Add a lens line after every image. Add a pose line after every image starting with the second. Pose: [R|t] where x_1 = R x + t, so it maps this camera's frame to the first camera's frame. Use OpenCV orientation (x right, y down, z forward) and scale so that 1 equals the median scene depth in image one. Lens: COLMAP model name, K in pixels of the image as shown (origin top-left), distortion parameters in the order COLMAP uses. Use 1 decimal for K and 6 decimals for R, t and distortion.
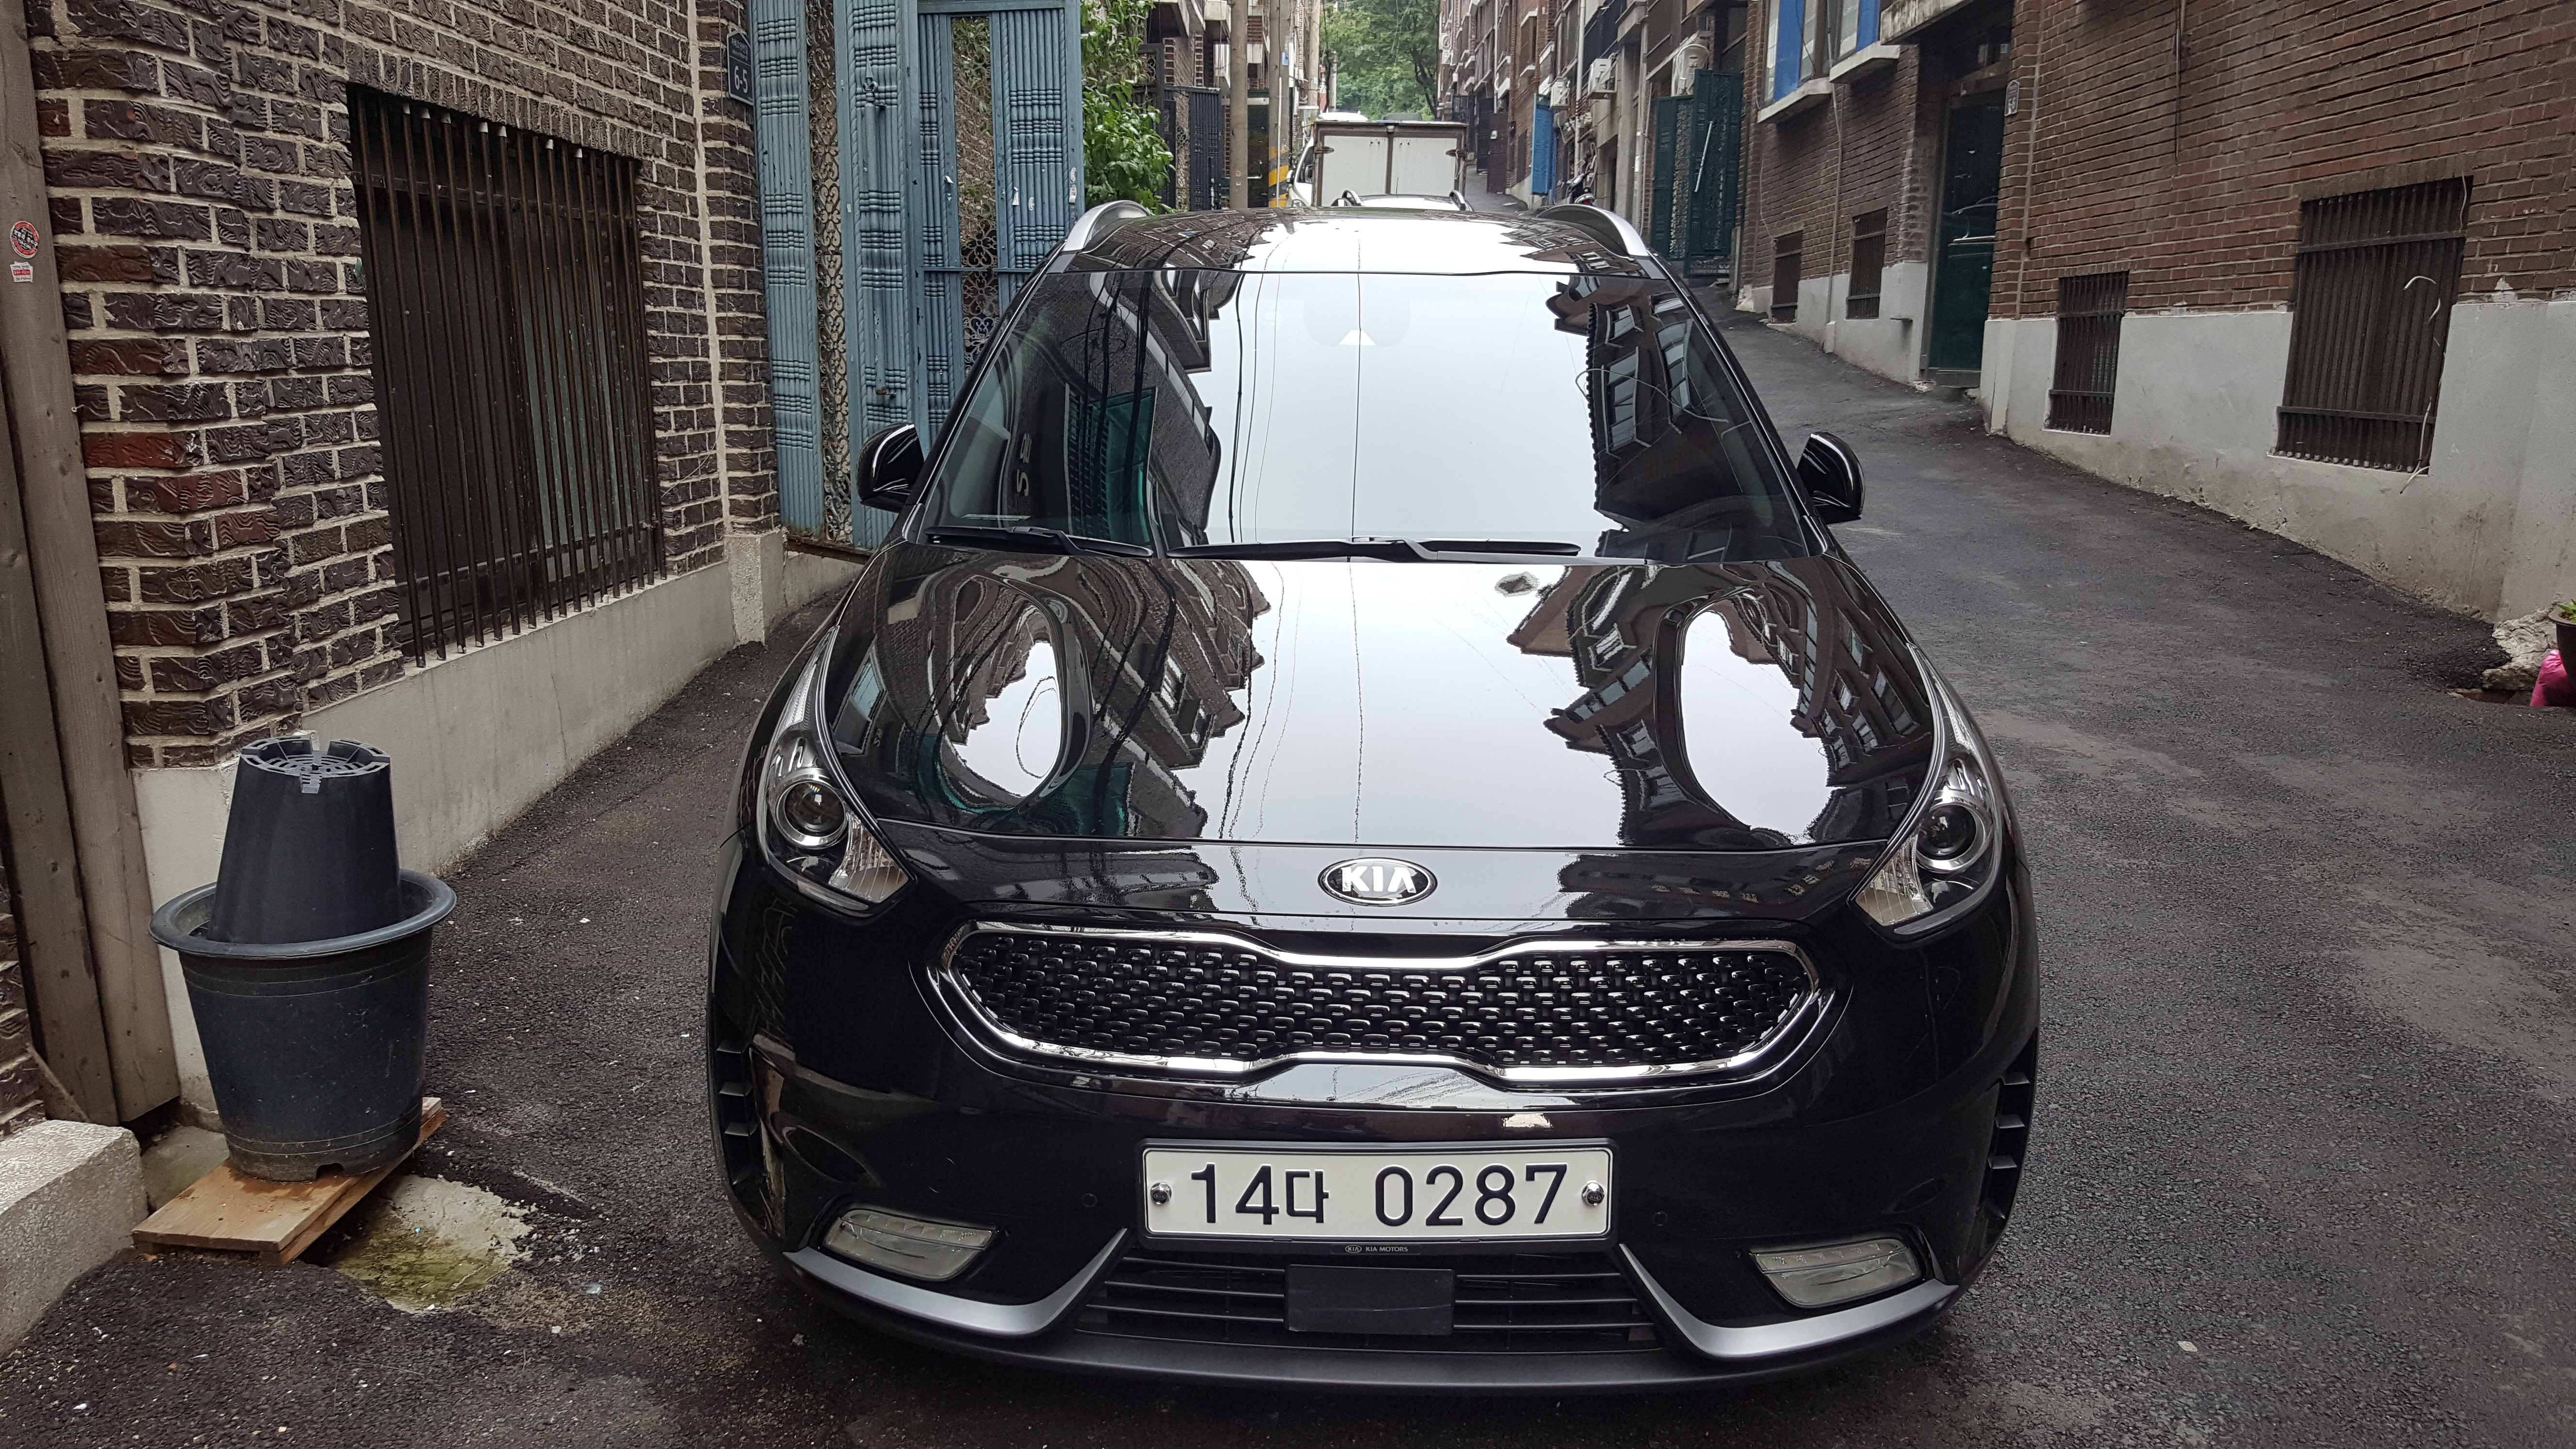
lens RADIAL K [[1966.0, 0, 1291.9], [0, 1966.0, 681.4], [0, 0, 1]] dist [0.038789, 0.004021]
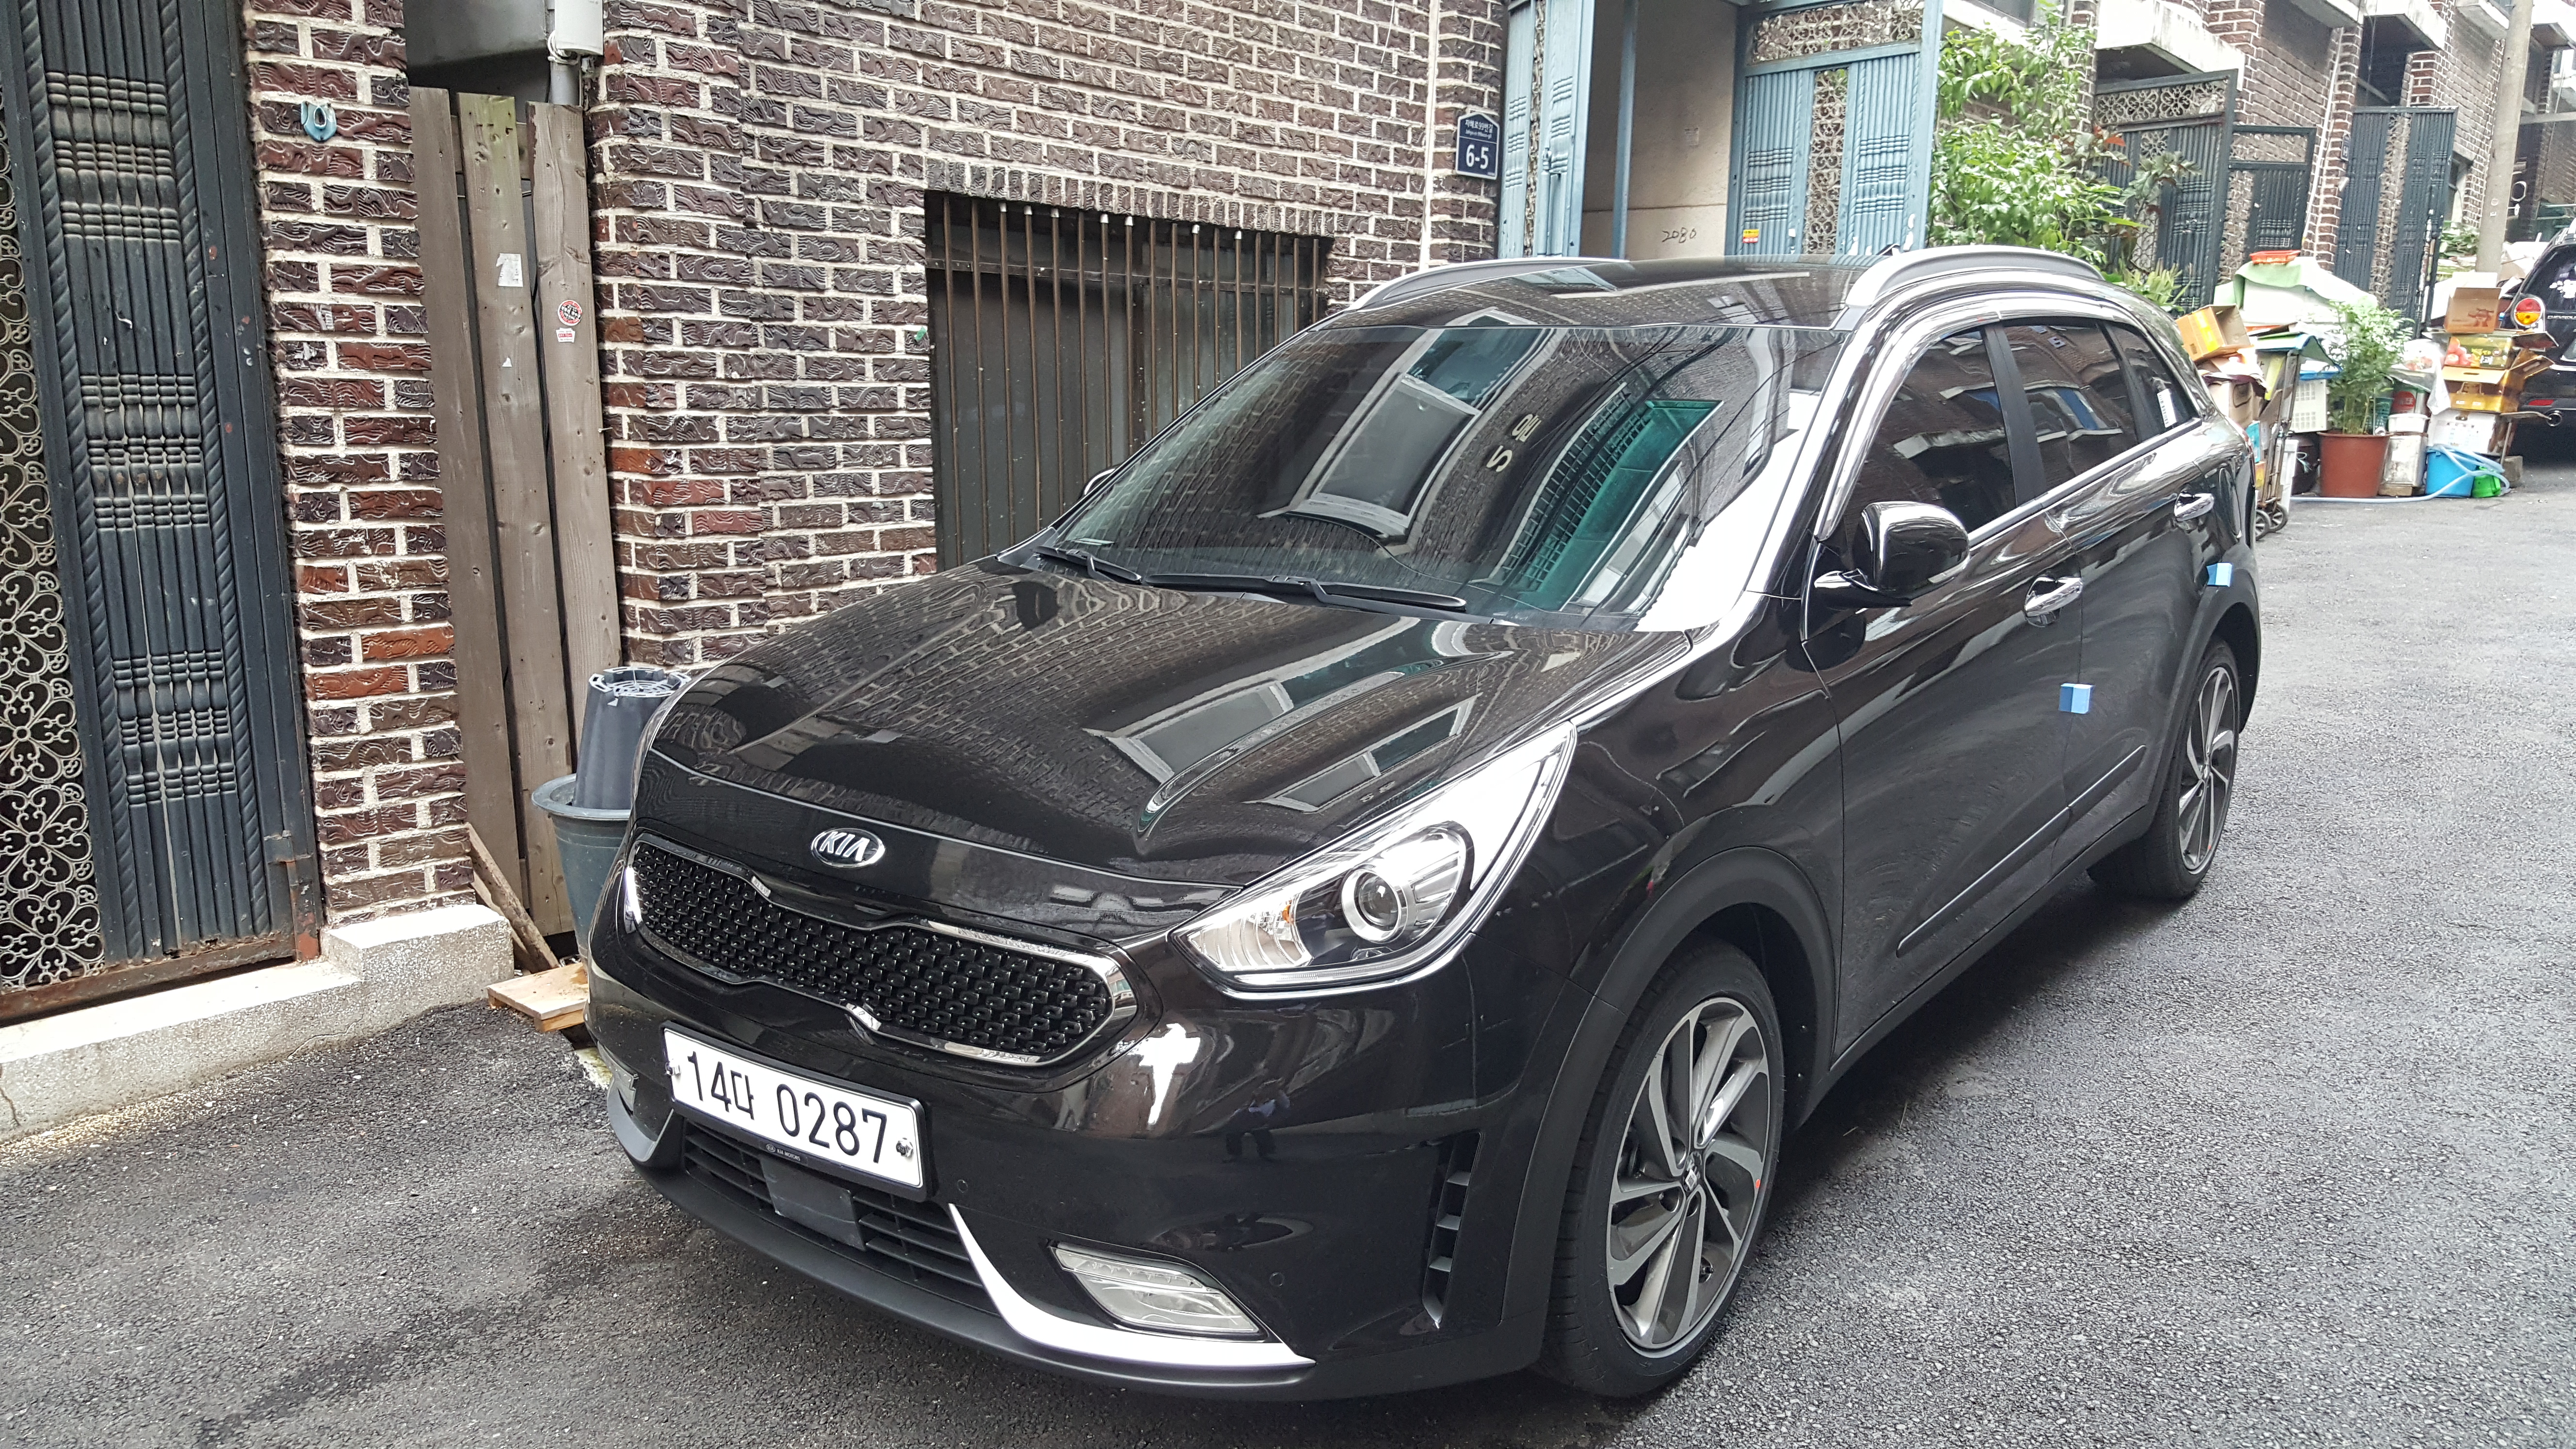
lens RADIAL K [[1992.3, 0, 1288.0], [0, 1992.3, 724.5], [0, 0, 1]] dist [0.197303, -0.208556]
pose [[0.792139, 0.118836, -0.598660, 0.588997], [-0.124762, 0.991678, 0.031768, -0.028530], [0.597453, 0.049525, 0.800373, 0.106776]]
